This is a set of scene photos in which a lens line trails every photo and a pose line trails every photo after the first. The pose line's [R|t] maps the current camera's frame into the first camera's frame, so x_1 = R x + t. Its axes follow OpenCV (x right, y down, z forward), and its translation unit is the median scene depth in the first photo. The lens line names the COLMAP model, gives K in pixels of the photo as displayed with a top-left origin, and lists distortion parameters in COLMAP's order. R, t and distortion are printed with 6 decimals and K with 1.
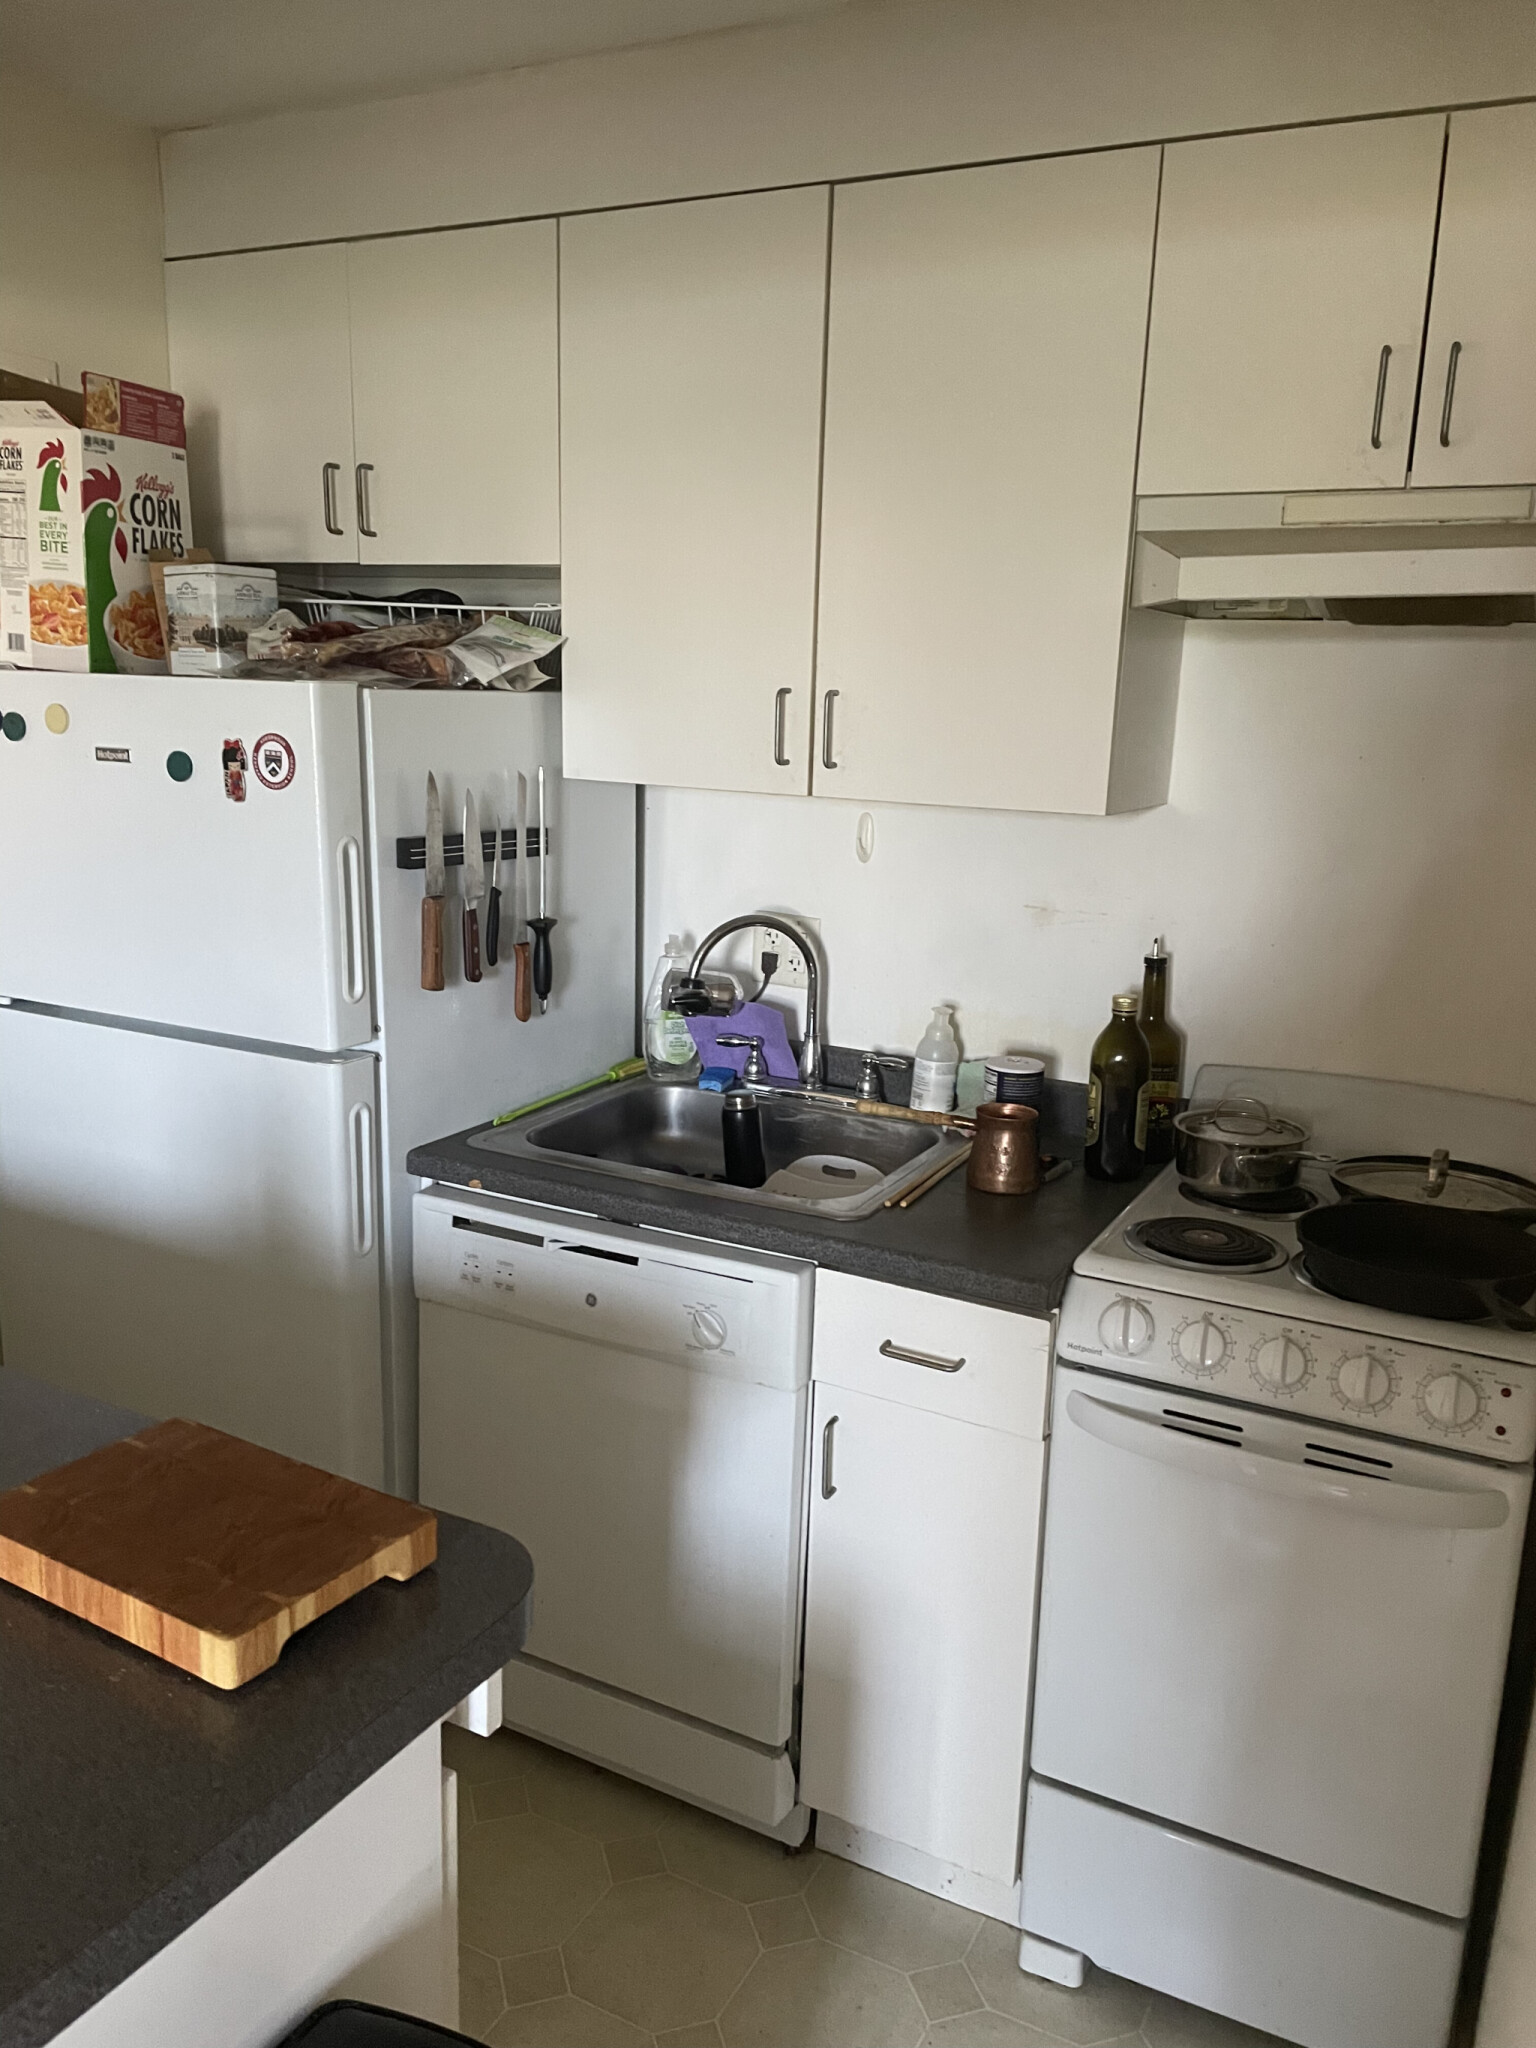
lens RADIAL K [[1517.2, 0, 770.7], [0, 1517.2, 1028.2], [0, 0, 1]] dist [0.098633, -0.131590]
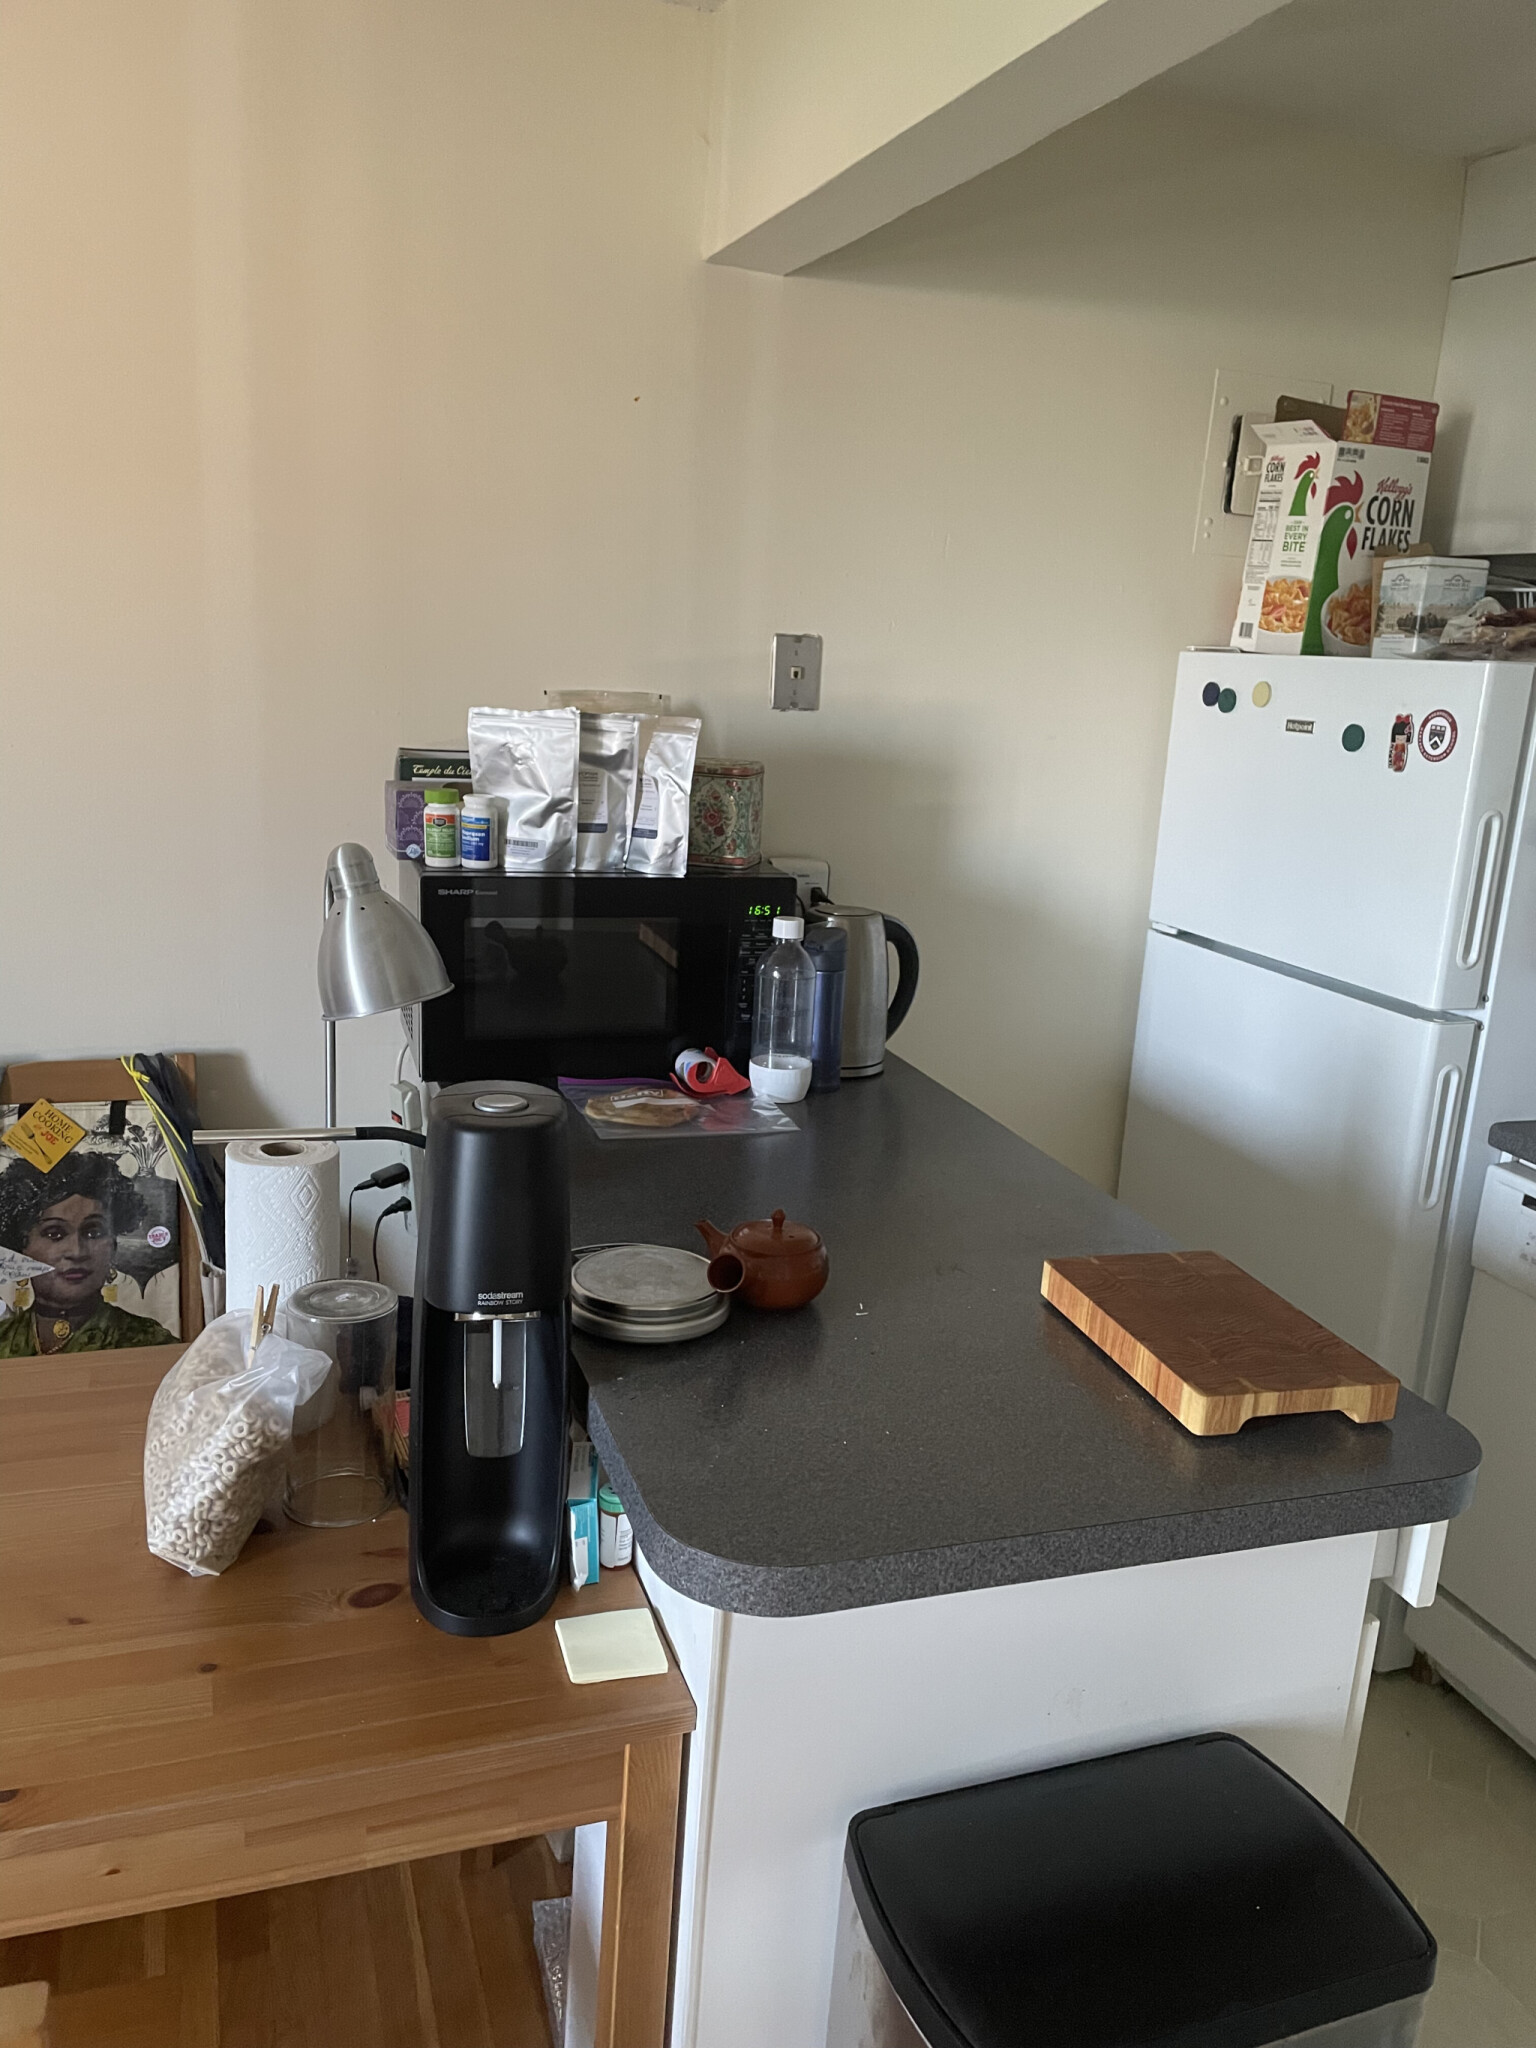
lens RADIAL K [[1517.2, 0, 770.7], [0, 1517.2, 1028.2], [0, 0, 1]] dist [0.098633, -0.131590]
pose [[0.727434, 0.180987, -0.661879, 0.079831], [-0.184765, 0.980625, 0.065081, 0.039235], [0.660834, 0.074950, 0.746781, -0.093235]]
